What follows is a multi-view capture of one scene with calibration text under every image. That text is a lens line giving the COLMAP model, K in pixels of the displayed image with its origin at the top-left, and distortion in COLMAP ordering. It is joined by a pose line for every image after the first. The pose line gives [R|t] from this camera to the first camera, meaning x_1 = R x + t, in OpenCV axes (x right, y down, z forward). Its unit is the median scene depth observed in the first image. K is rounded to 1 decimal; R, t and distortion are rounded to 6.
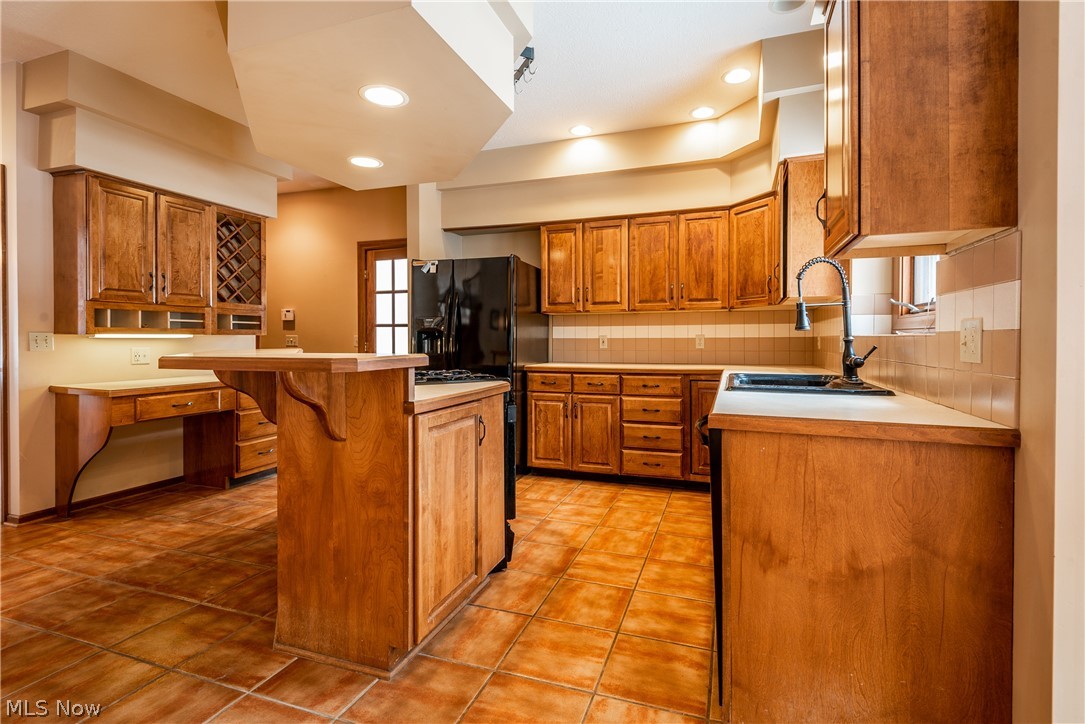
lens RADIAL K [[496.1, 0, 546.1], [0, 496.1, 358.4], [0, 0, 1]] dist [0.003869, -0.004829]
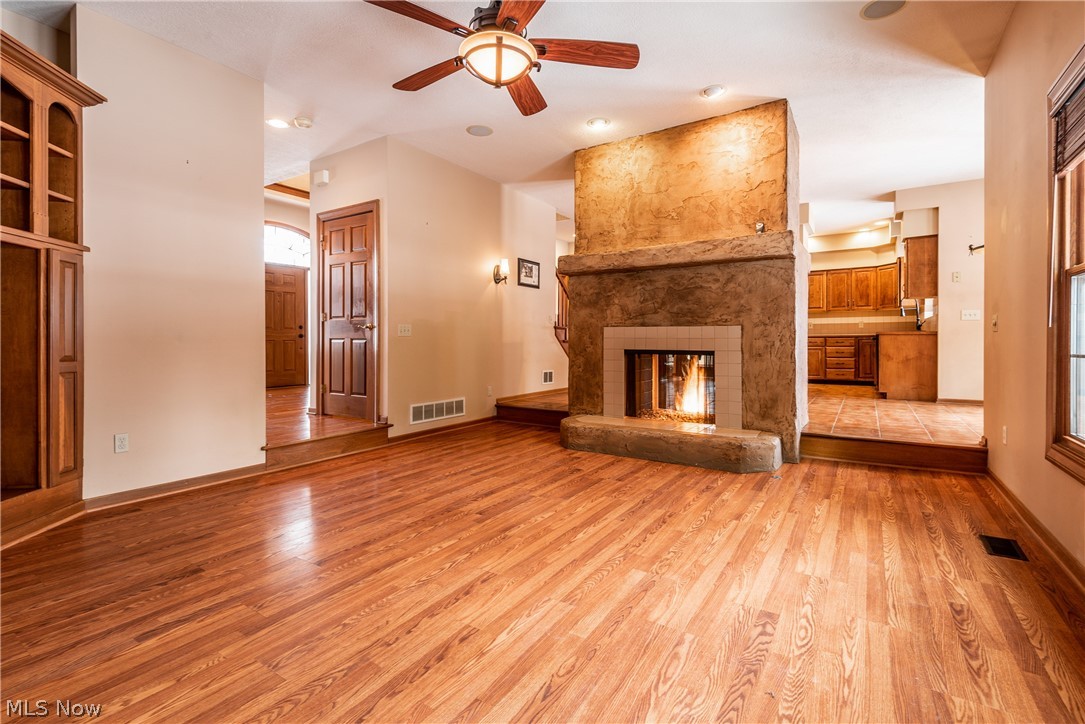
lens RADIAL K [[496.1, 0, 538.6], [0, 496.1, 356.6], [0, 0, 1]] dist [0.003869, -0.004829]
pose [[0.974375, 0.003676, -0.224902, -0.674880], [-0.005240, 0.999966, -0.006358, 0.148324], [0.224871, 0.007373, 0.974361, -1.685636]]
